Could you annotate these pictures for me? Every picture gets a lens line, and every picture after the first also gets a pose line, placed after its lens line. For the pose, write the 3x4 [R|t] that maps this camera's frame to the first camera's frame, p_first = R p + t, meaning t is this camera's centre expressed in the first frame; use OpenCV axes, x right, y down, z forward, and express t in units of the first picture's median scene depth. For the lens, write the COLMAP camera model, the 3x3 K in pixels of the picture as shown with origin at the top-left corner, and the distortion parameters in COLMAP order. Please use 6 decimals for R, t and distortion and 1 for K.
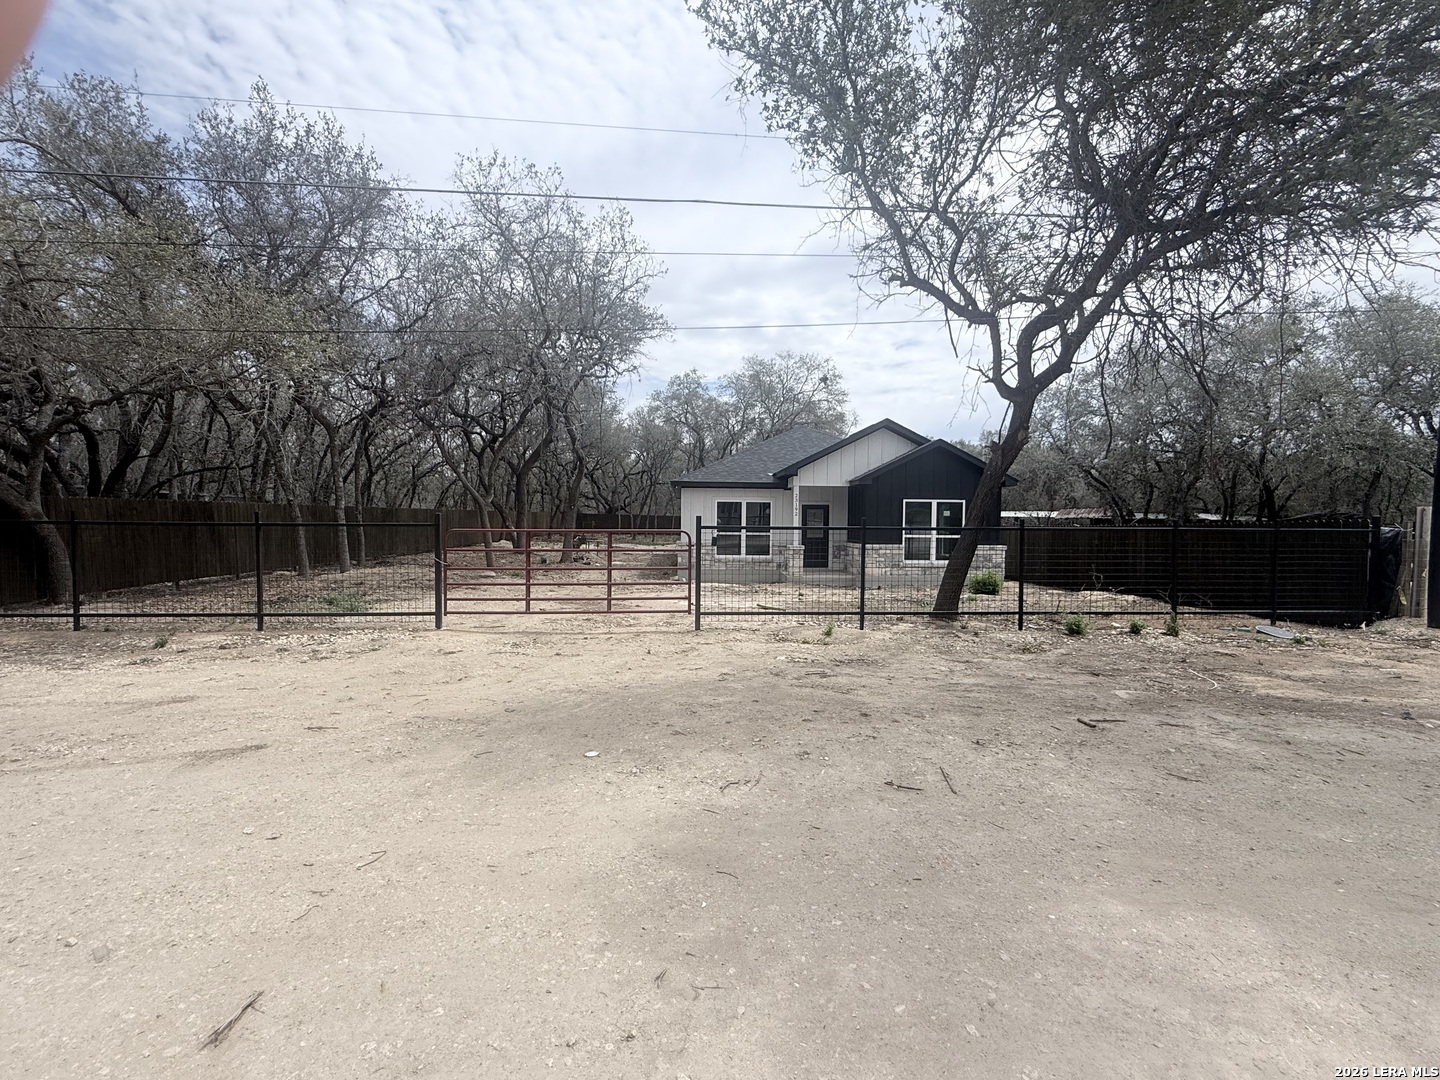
lens RADIAL K [[661.3, 0, 709.6], [0, 661.3, 536.0], [0, 0, 1]] dist [0.008944, 0.000030]
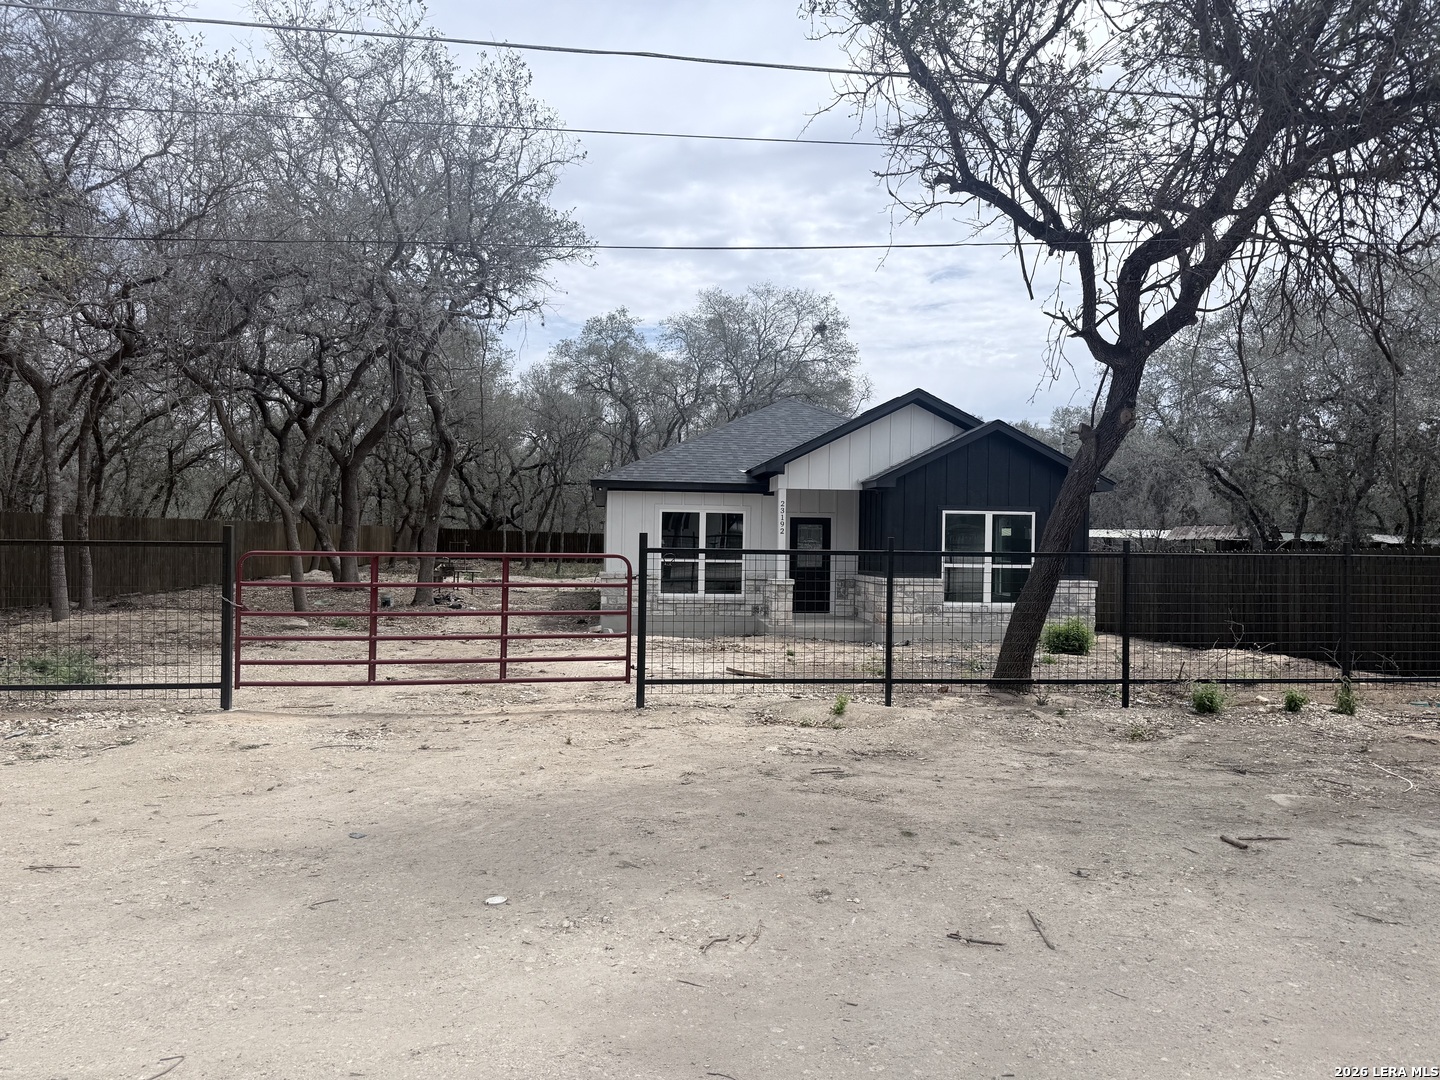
lens RADIAL K [[1019.6, 0, 706.8], [0, 1019.6, 541.0], [0, 0, 1]] dist [0.044143, -0.044123]
pose [[0.997921, 0.005756, 0.064198, -0.010238], [-0.004278, 0.999723, -0.023131, 0.000434], [-0.064313, 0.022809, 0.997669, -0.005121]]
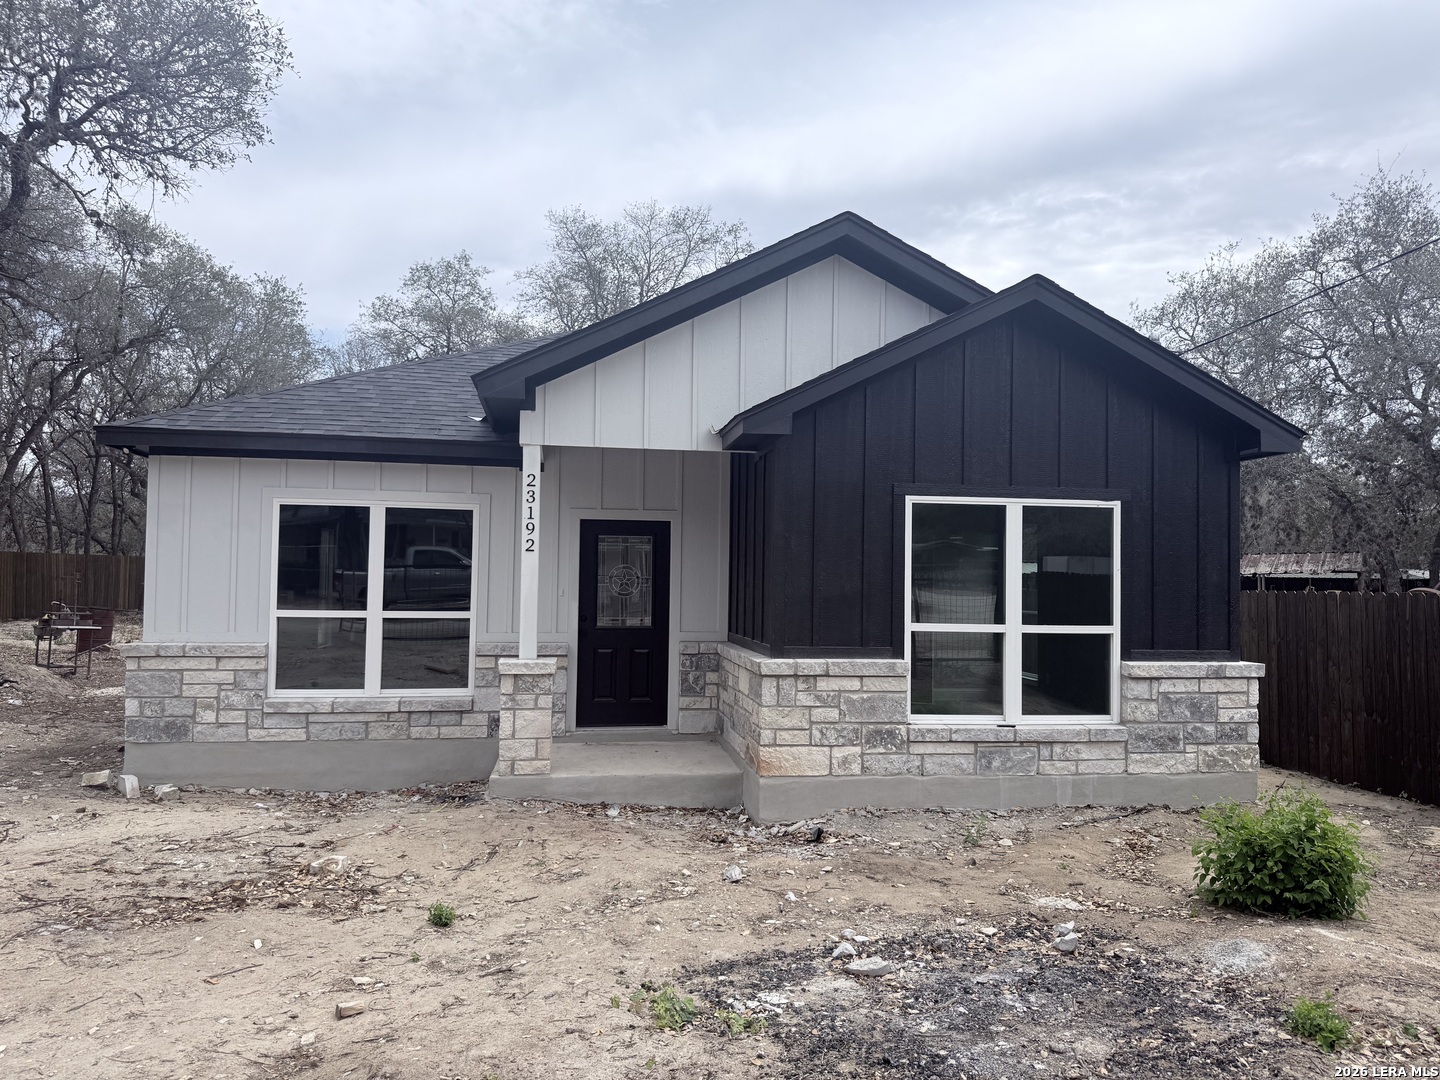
lens RADIAL K [[1019.6, 0, 726.0], [0, 1019.6, 536.9], [0, 0, 1]] dist [0.044143, -0.044123]
pose [[0.992635, 0.011435, 0.120600, 0.196283], [-0.003444, 0.997796, -0.066262, -0.010631], [-0.121092, 0.065358, 0.990487, 0.692790]]
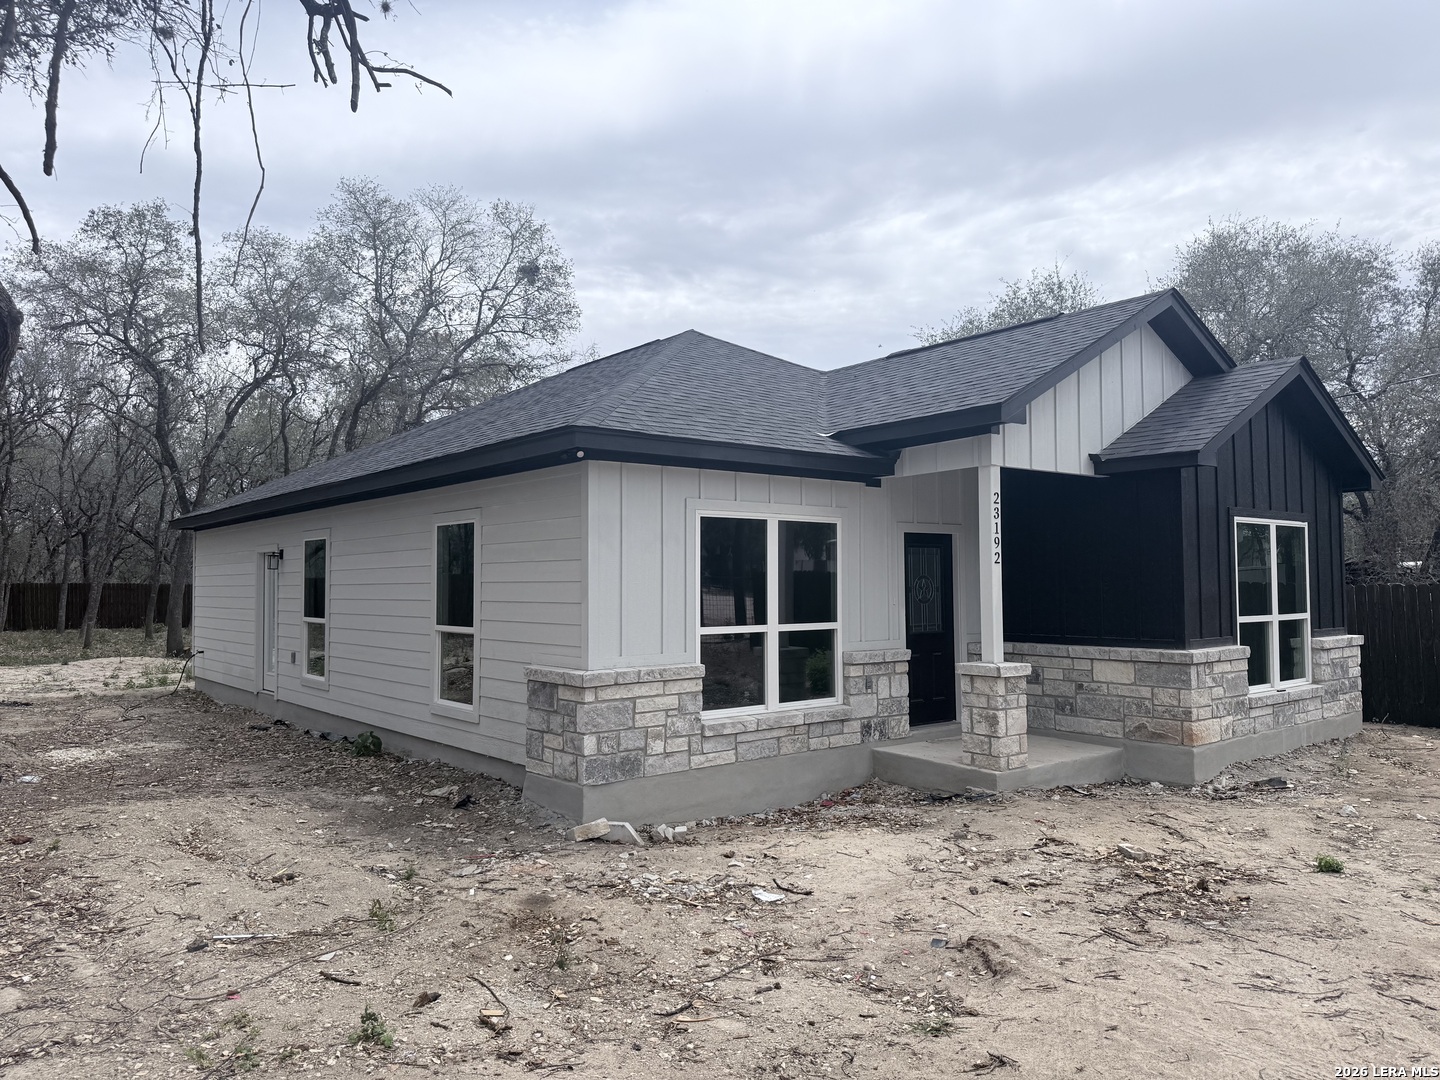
lens RADIAL K [[1019.6, 0, 704.5], [0, 1019.6, 537.7], [0, 0, 1]] dist [0.044143, -0.044123]
pose [[0.801450, 0.013284, 0.597914, -0.310133], [0.031735, 0.997400, -0.064698, -0.019757], [-0.597219, 0.070827, 0.798945, 0.861367]]
